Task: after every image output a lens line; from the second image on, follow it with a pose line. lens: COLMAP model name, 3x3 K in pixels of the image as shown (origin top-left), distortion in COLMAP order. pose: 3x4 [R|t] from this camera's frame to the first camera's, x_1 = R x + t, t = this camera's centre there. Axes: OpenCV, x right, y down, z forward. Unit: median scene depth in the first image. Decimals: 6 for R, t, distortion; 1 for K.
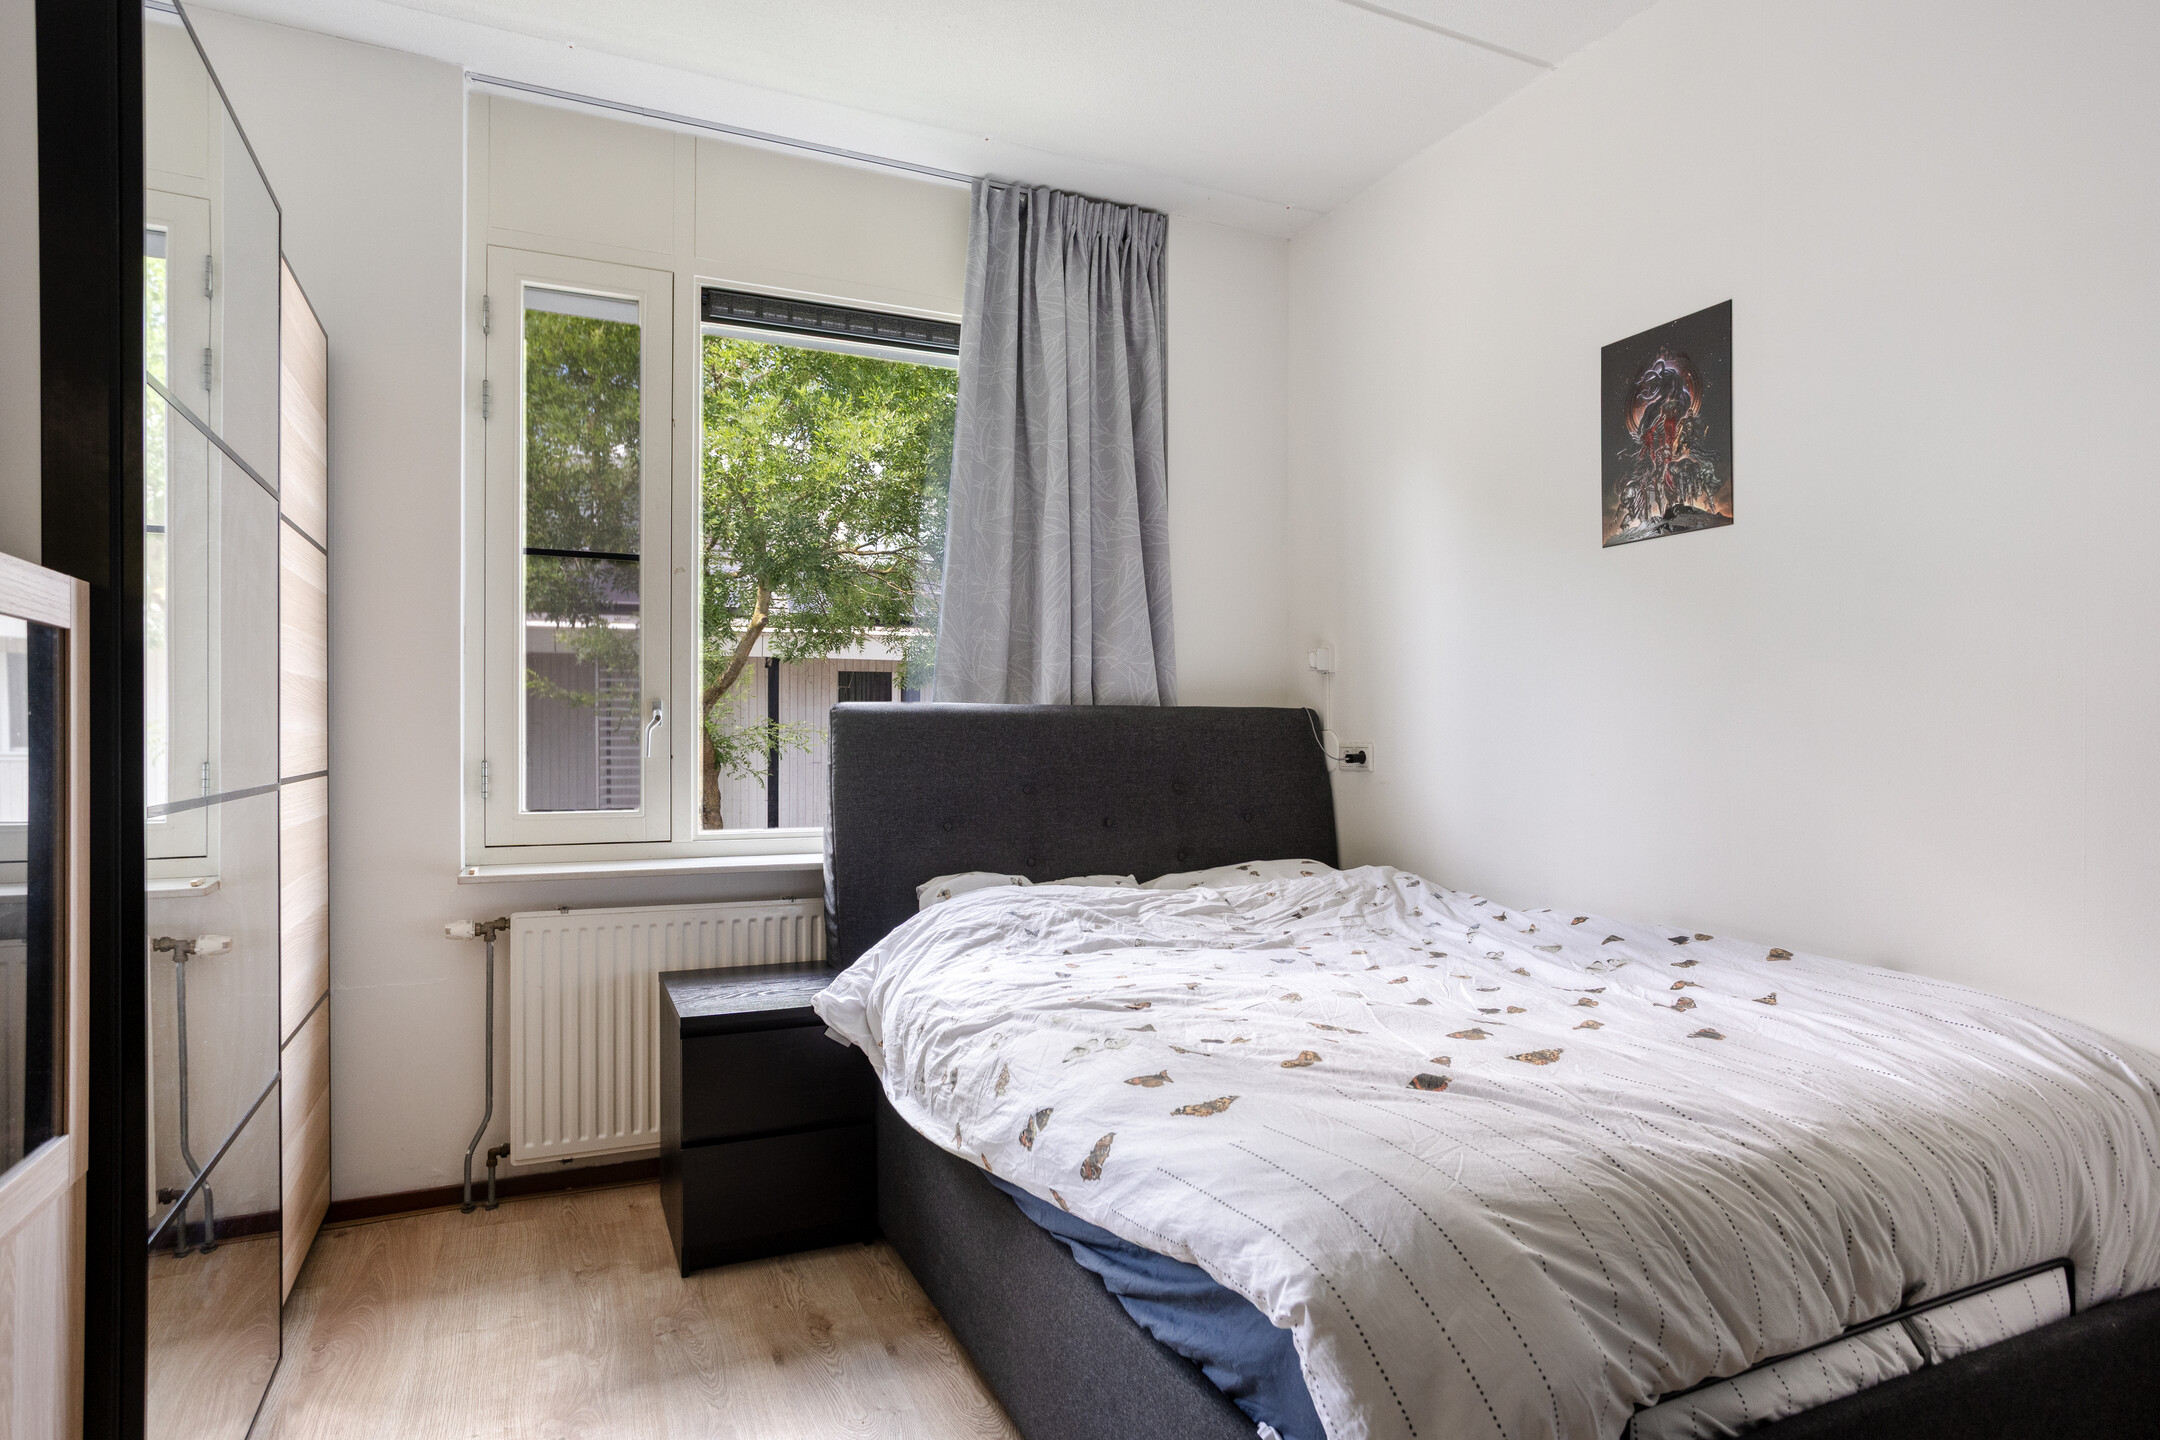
lens RADIAL K [[1178.7, 0, 1079.7], [0, 1178.7, 746.8], [0, 0, 1]] dist [-0.056679, 0.044018]
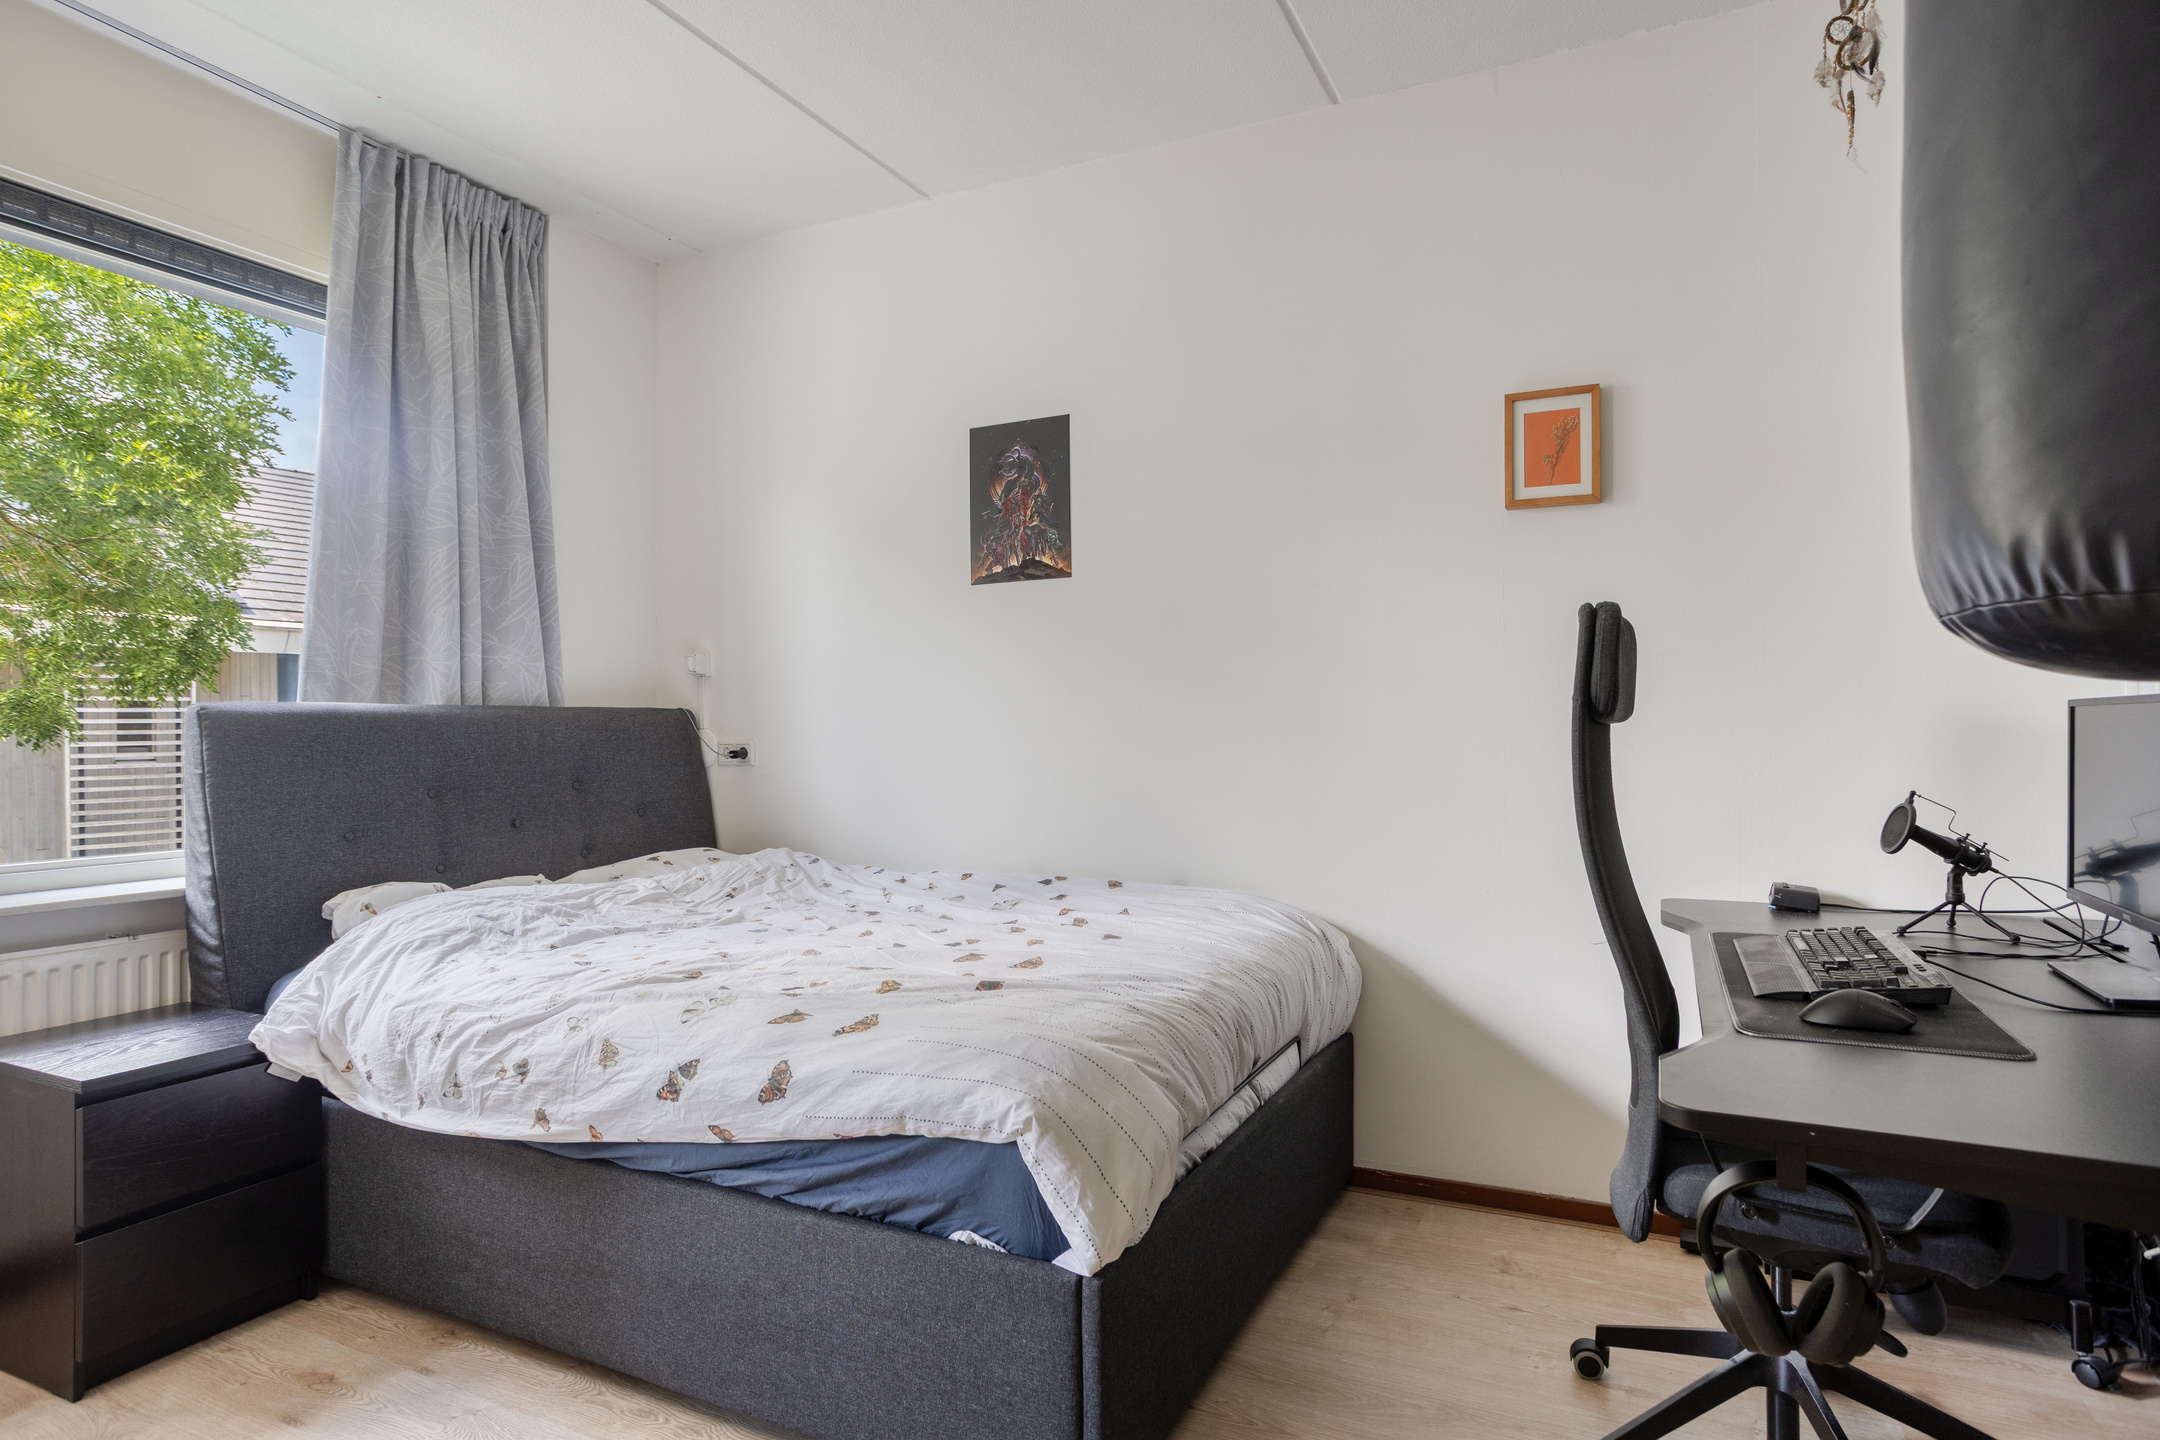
lens RADIAL K [[1178.7, 0, 1079.7], [0, 1178.7, 746.8], [0, 0, 1]] dist [-0.056679, 0.044018]
pose [[0.777686, -0.017416, 0.628411, -0.283293], [0.015481, 0.999844, 0.008551, -0.002178], [-0.628462, 0.003078, 0.777834, -0.083484]]
